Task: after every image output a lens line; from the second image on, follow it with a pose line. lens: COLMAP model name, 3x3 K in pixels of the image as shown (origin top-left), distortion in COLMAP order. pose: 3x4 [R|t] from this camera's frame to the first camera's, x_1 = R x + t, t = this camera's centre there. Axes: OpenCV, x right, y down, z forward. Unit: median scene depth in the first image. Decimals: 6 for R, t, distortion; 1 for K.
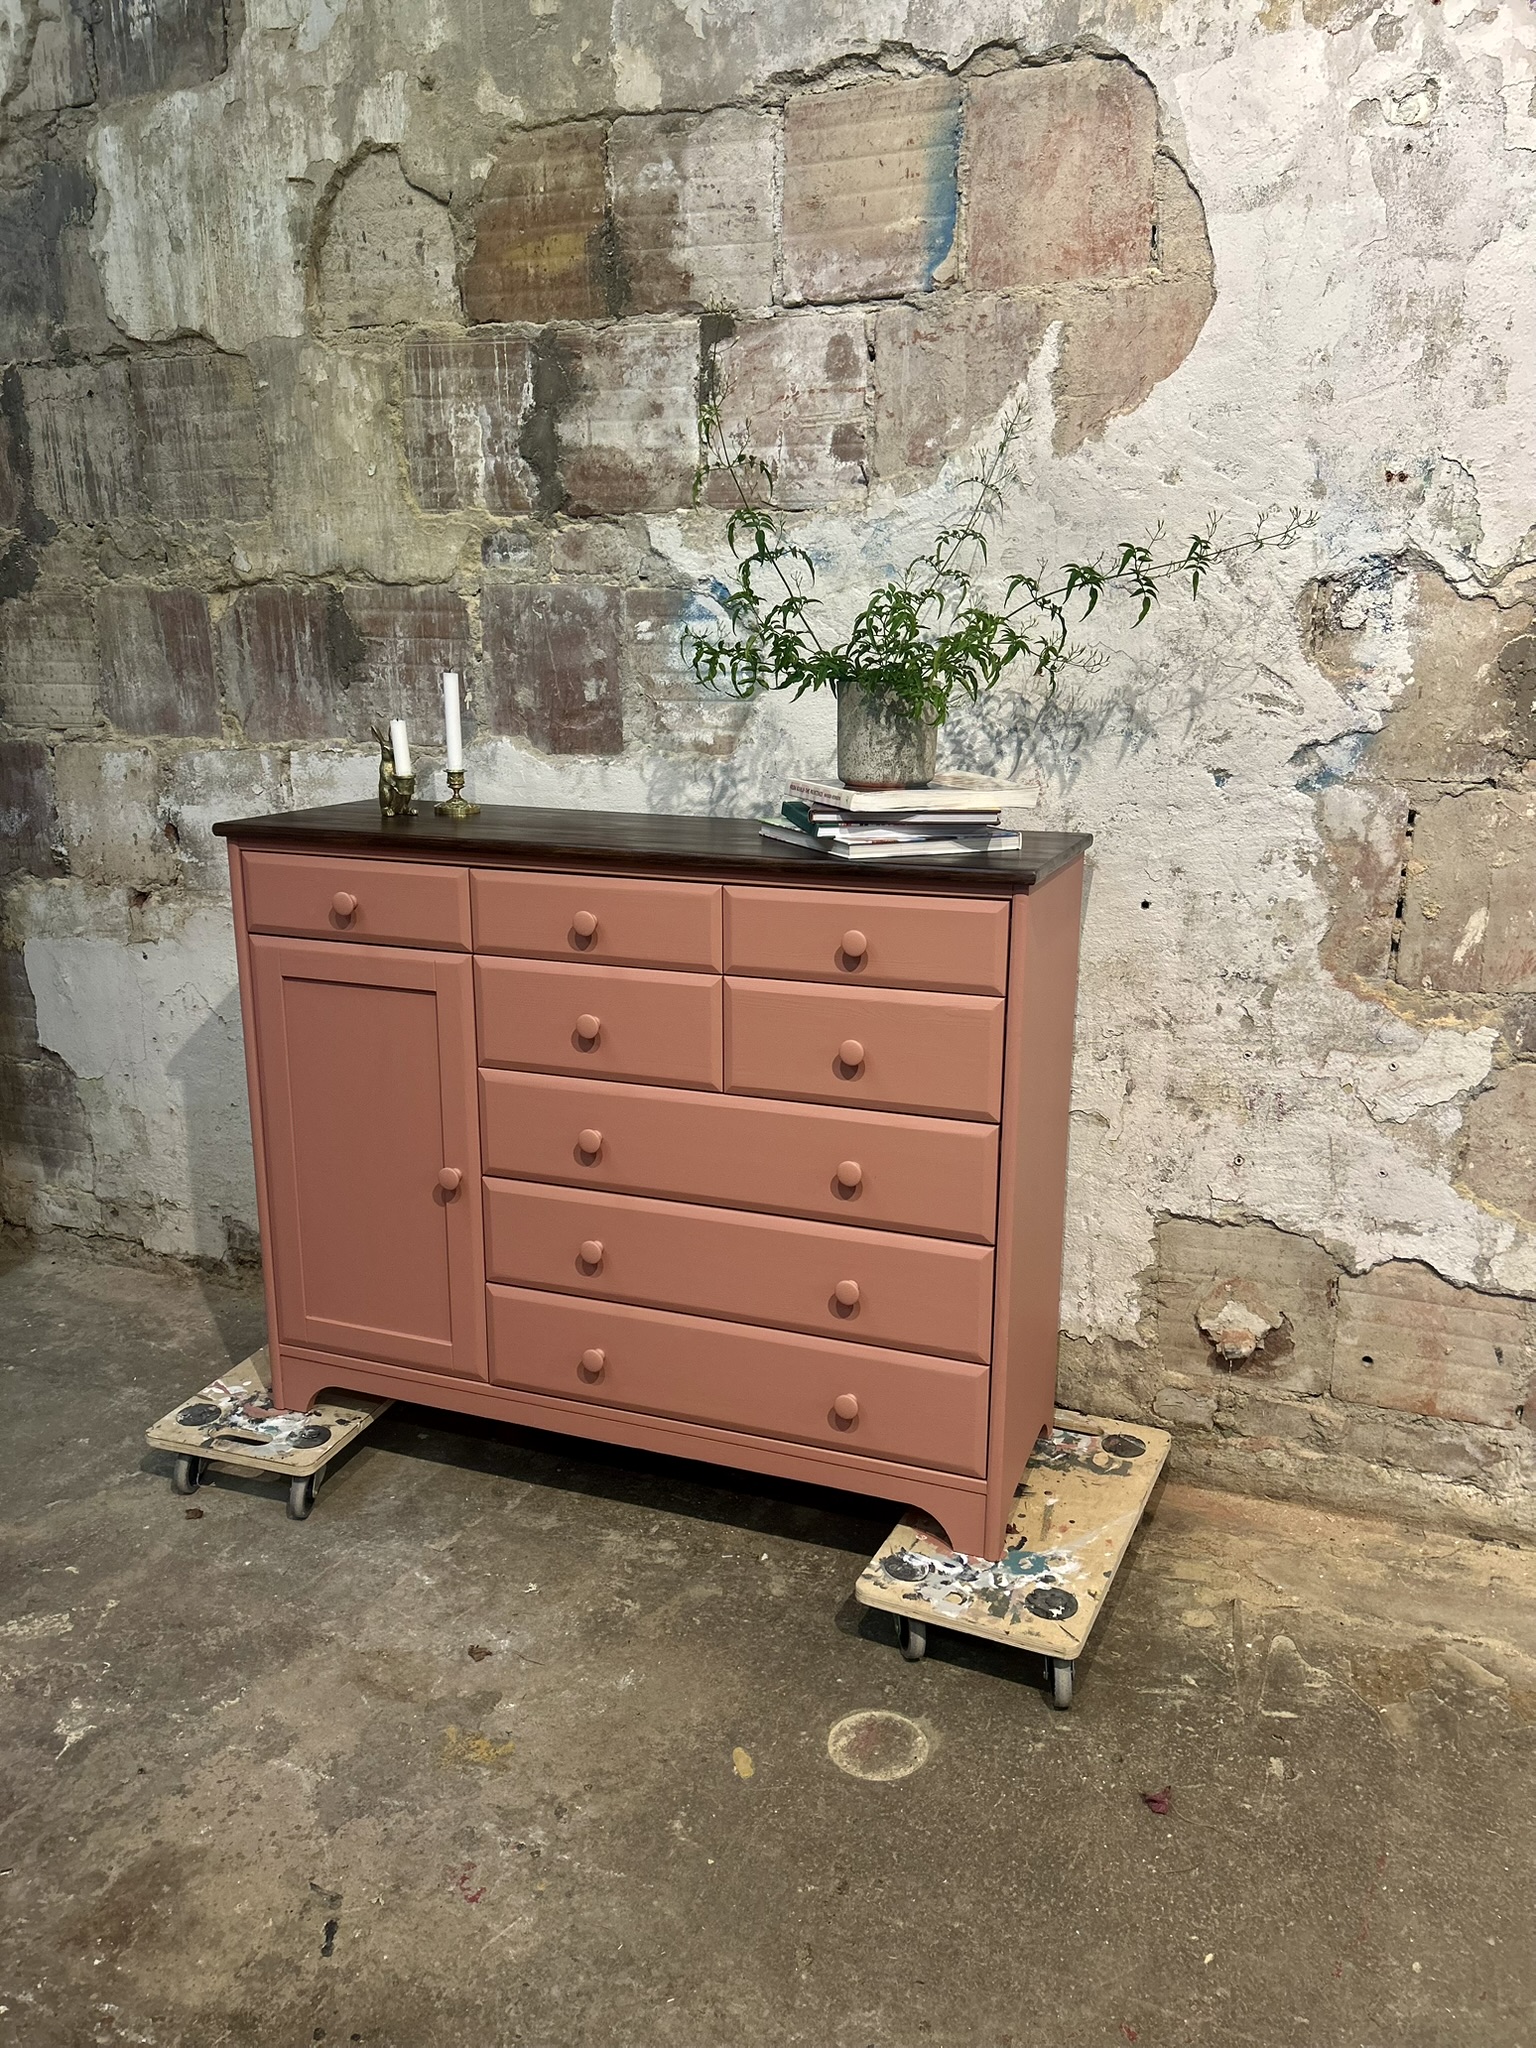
lens RADIAL K [[1550.1, 0, 776.6], [0, 1550.1, 1033.6], [0, 0, 1]] dist [0.035095, -0.047619]
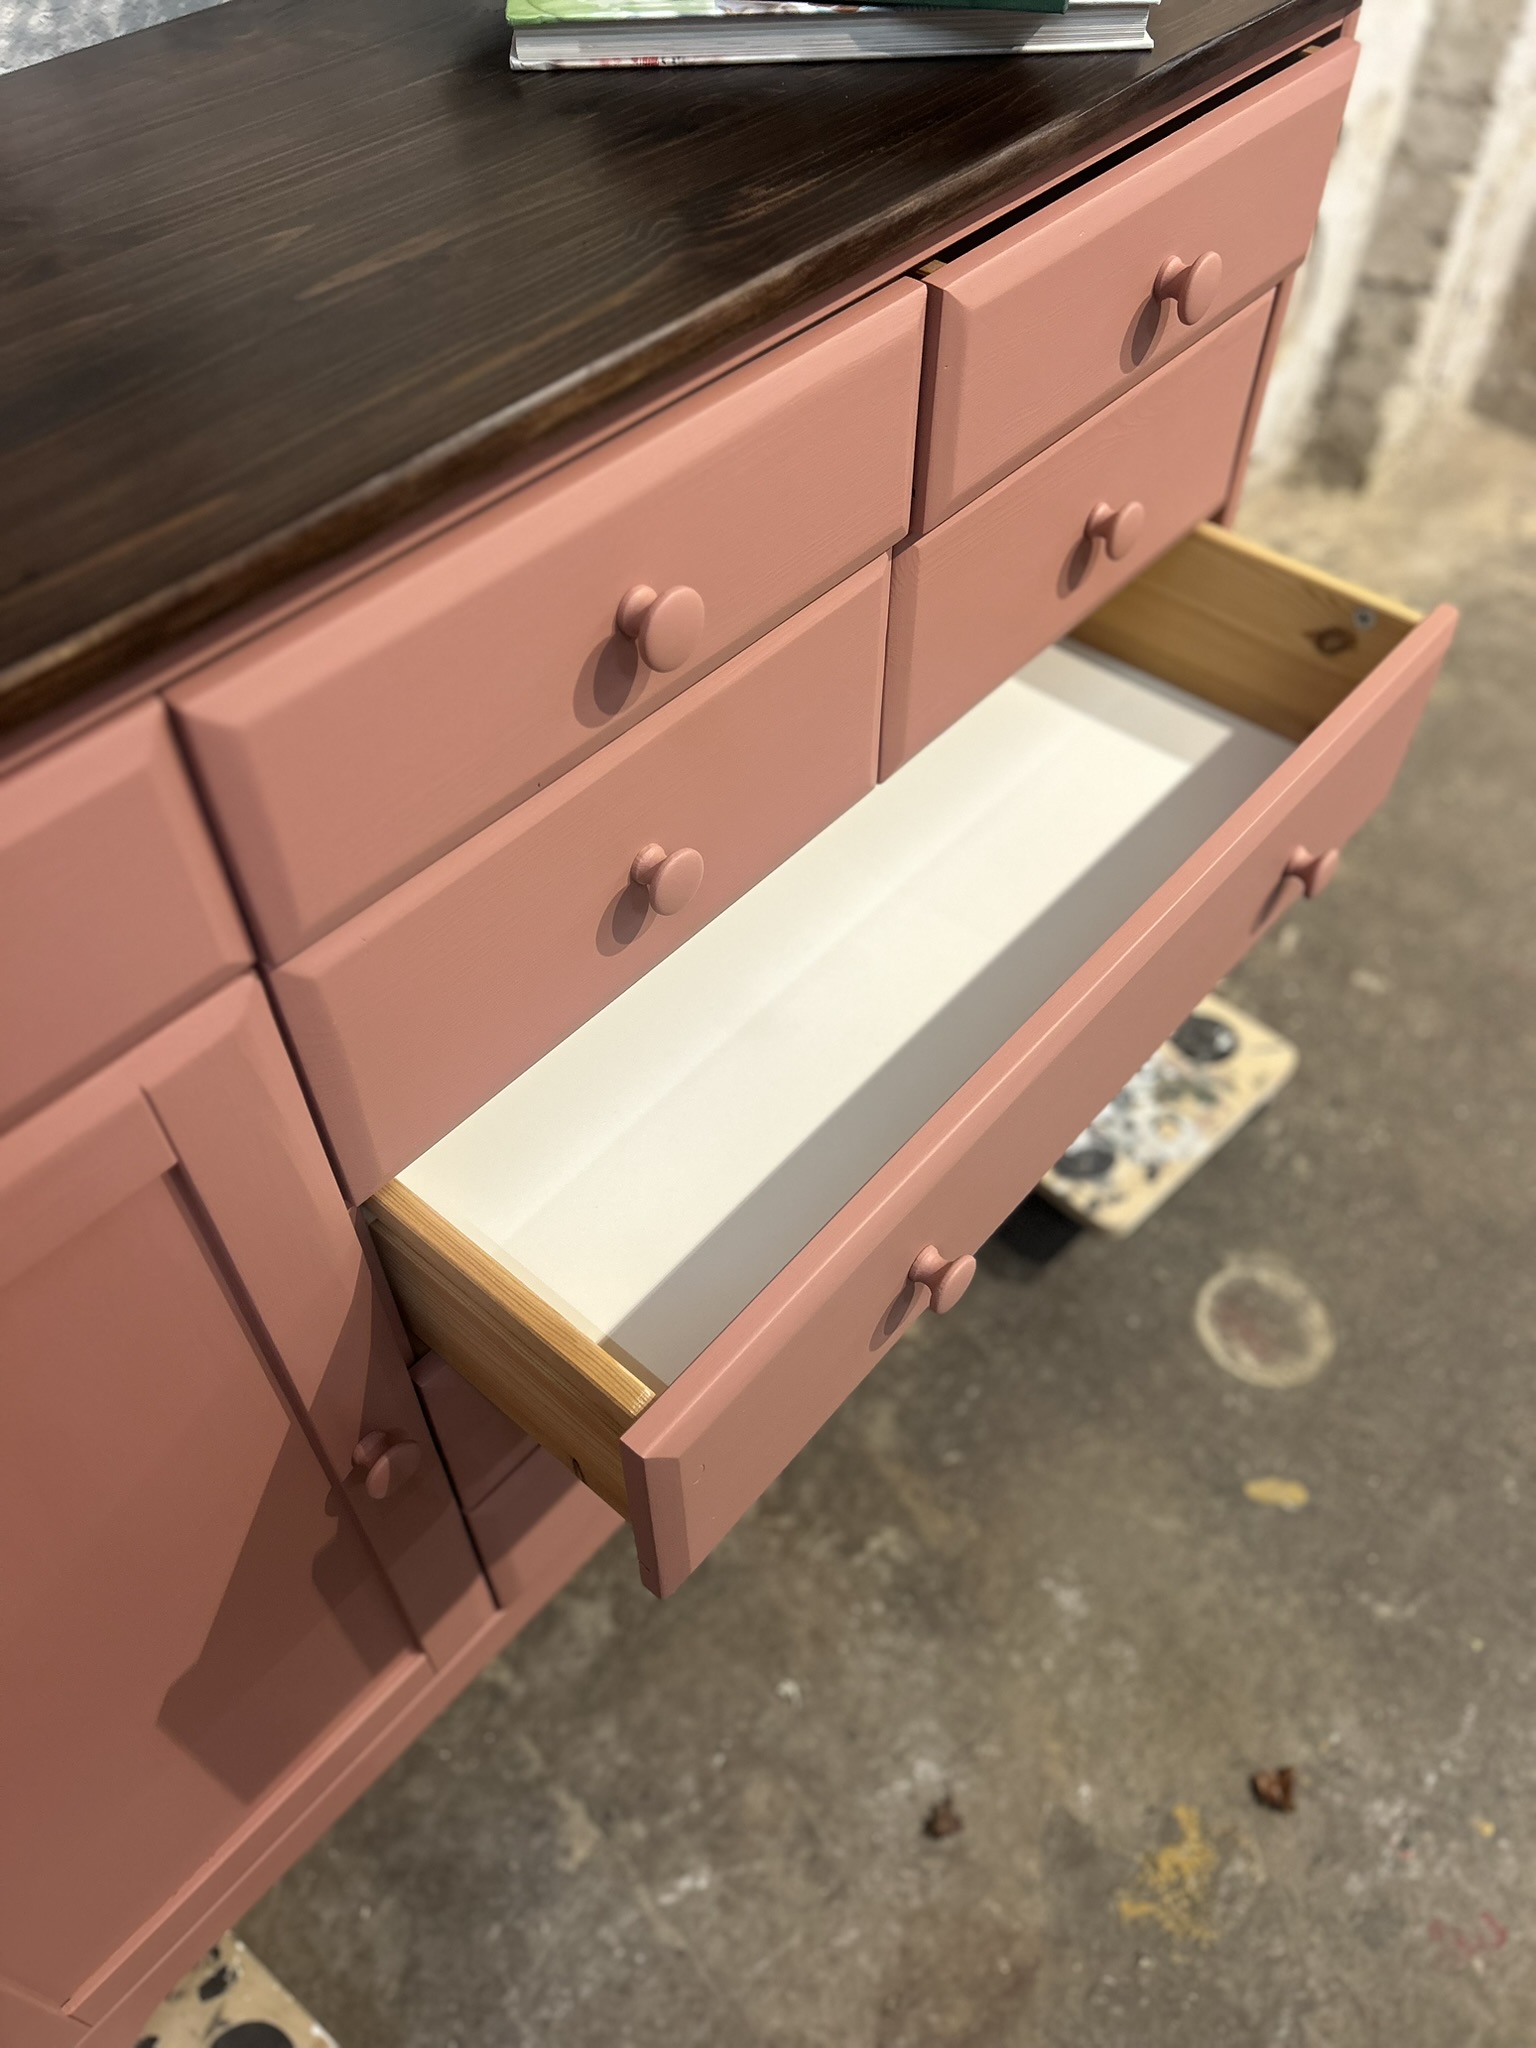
lens RADIAL K [[1550.1, 0, 767.5], [0, 1550.1, 1028.0], [0, 0, 1]] dist [0.035095, -0.047619]
pose [[0.345565, -0.719075, 0.602922, -0.303744], [0.240441, 0.688904, 0.683812, -0.184154], [-0.907068, -0.091334, 0.410957, 0.738262]]
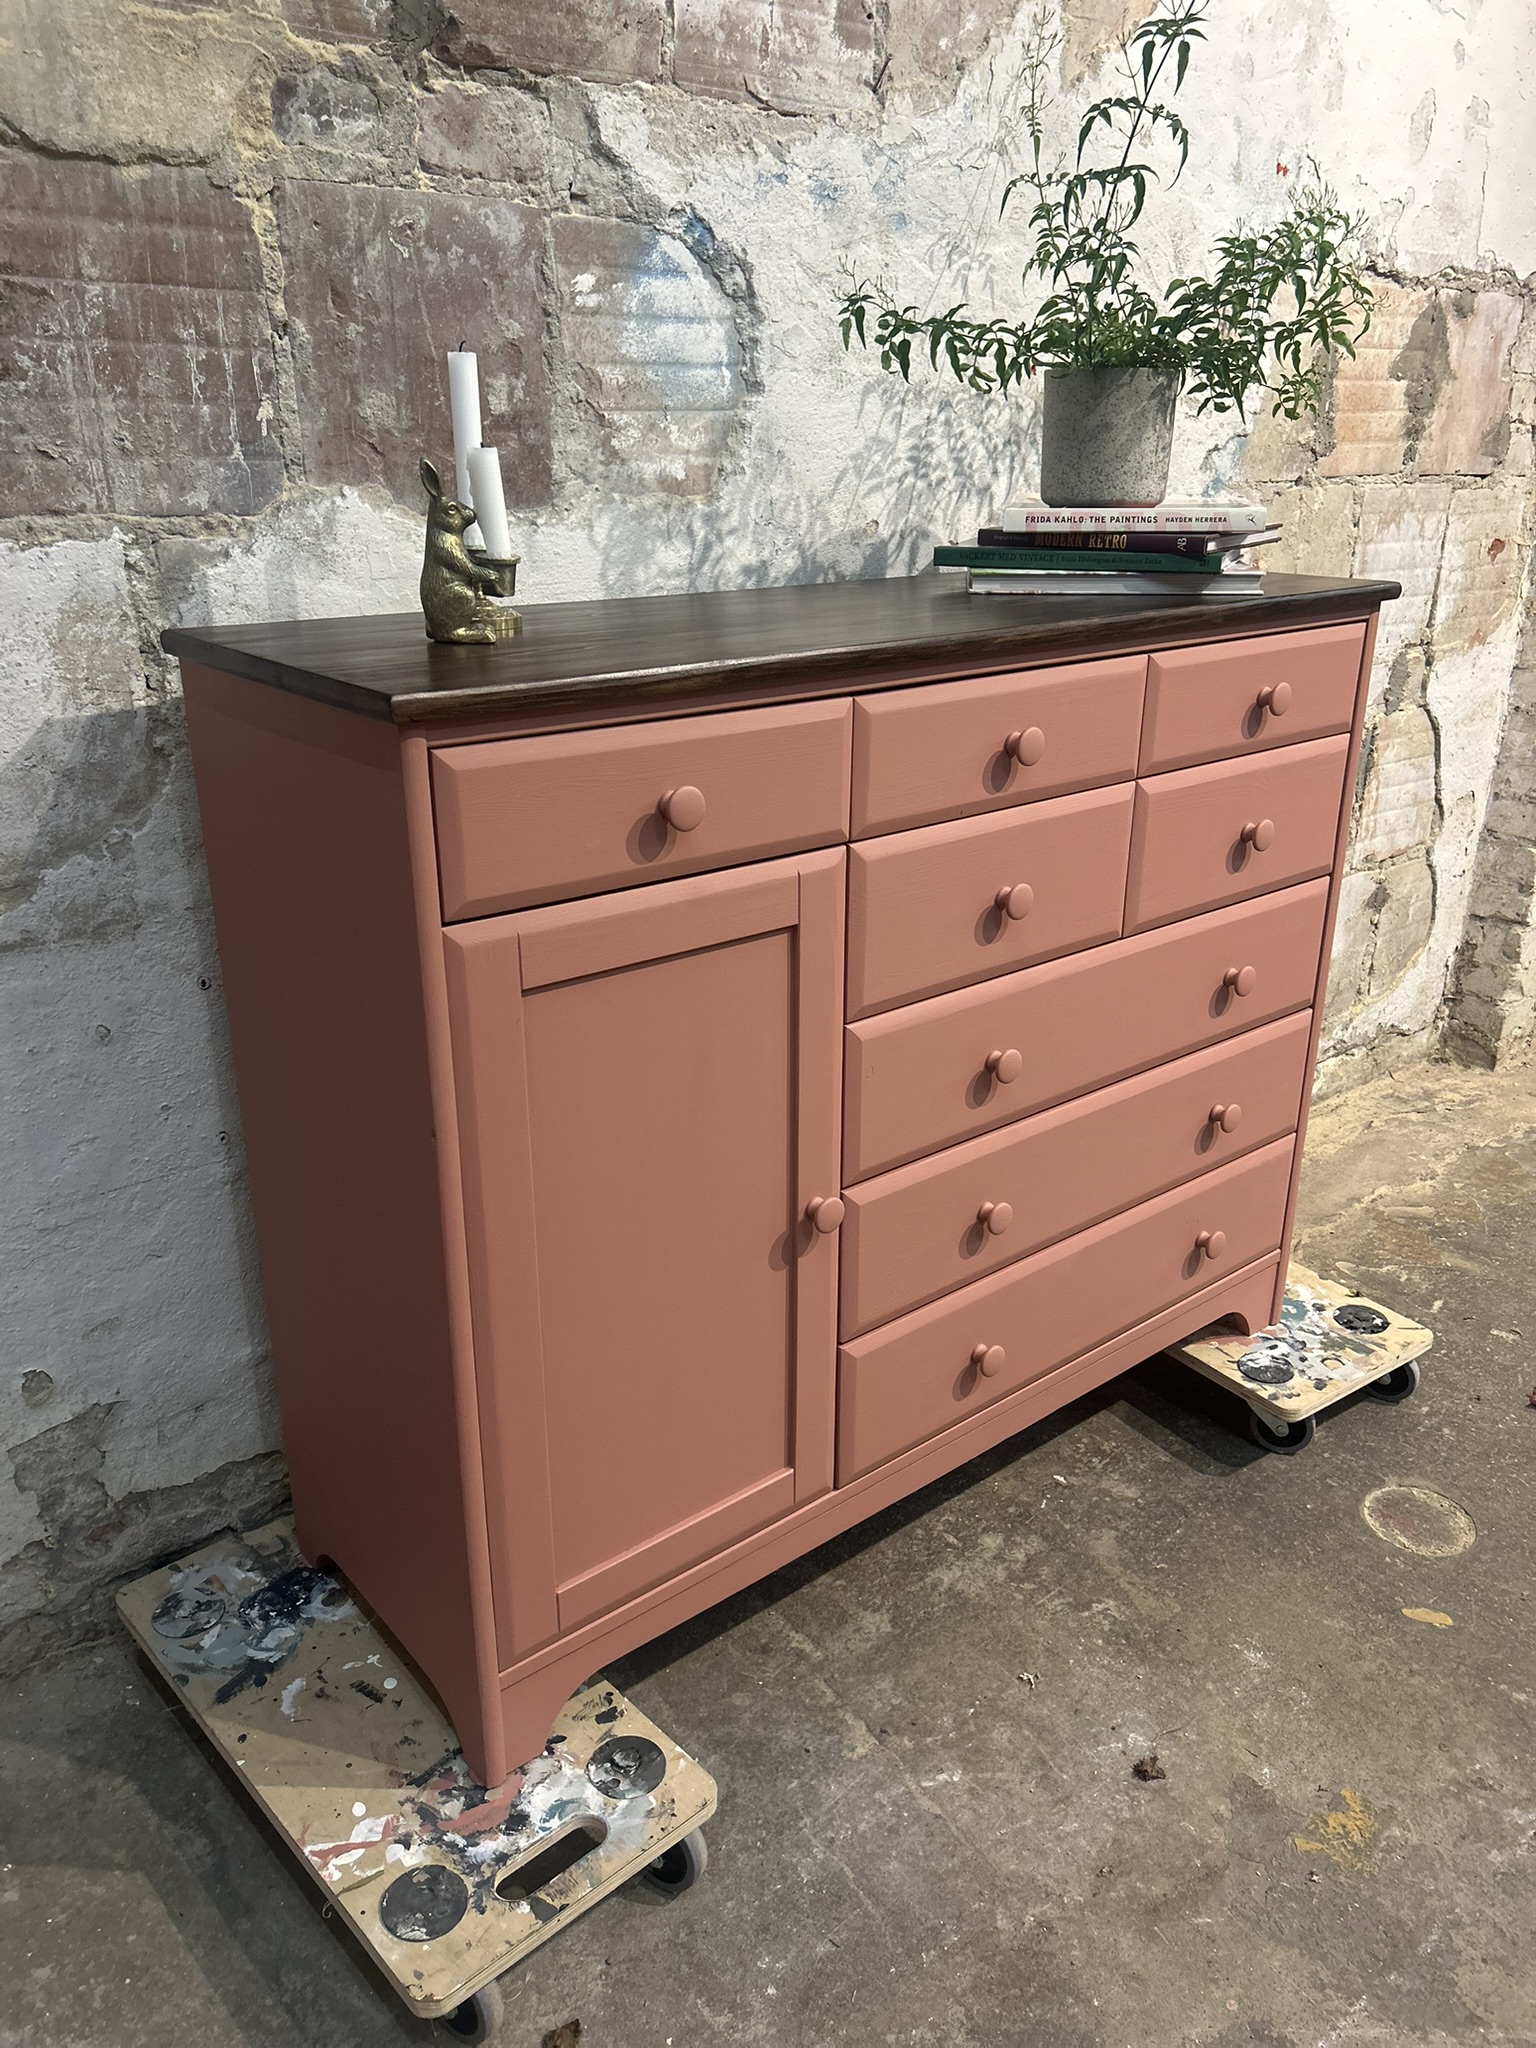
lens RADIAL K [[1550.1, 0, 778.6], [0, 1550.1, 1031.2], [0, 0, 1]] dist [0.035095, -0.047619]
pose [[0.491232, -0.320329, 0.809988, -0.652377], [0.216338, 0.945651, 0.242778, -0.120027], [-0.843735, 0.055971, 0.533833, 0.643528]]
